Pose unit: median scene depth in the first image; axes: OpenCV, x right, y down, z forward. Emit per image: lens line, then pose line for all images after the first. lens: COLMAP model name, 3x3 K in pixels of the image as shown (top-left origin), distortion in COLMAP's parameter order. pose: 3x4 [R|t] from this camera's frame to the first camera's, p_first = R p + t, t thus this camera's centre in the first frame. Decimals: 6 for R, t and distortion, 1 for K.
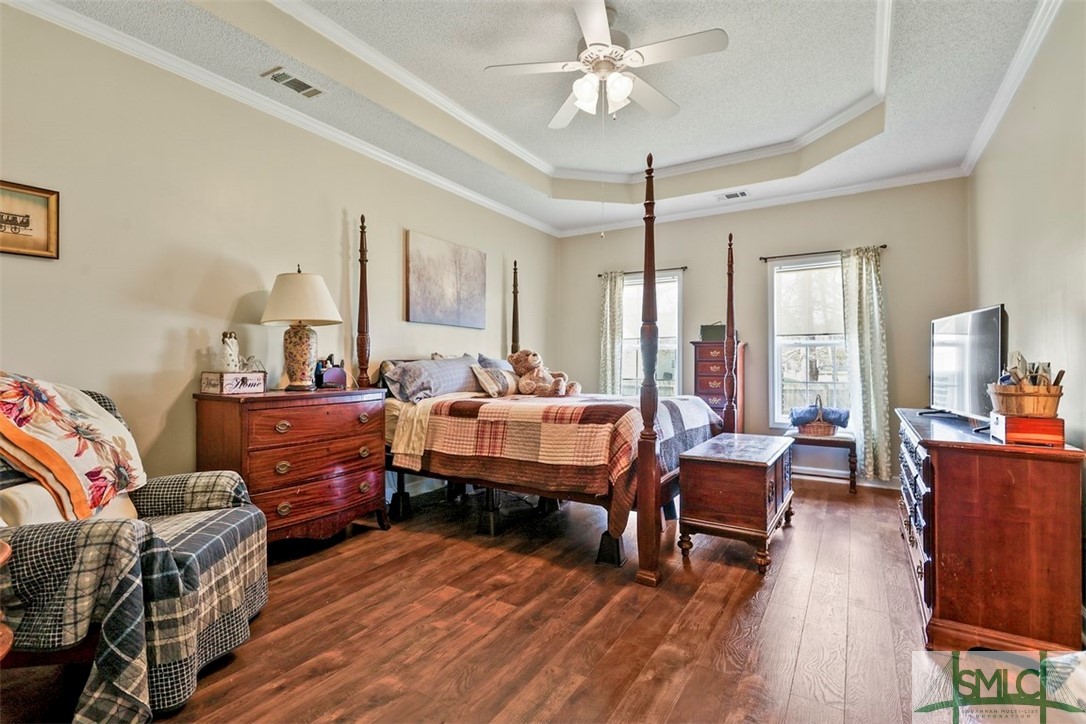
lens RADIAL K [[505.2, 0, 543.0], [0, 505.2, 362.0], [0, 0, 1]] dist [0.004101, 0.000196]
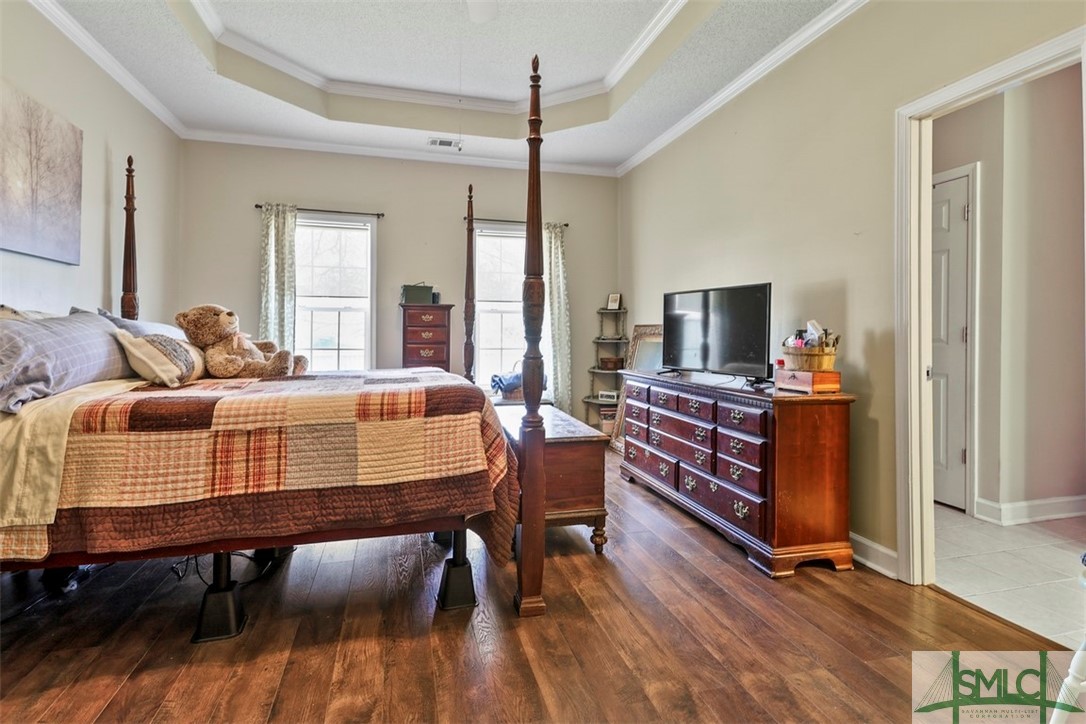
lens RADIAL K [[525.0, 0, 541.6], [0, 525.0, 334.2], [0, 0, 1]] dist [0.019058, -0.016451]
pose [[0.684922, -0.002244, 0.728613, -0.280860], [-0.006415, 0.999938, 0.009110, 0.003005], [-0.728588, -0.010914, 0.684865, 0.335285]]
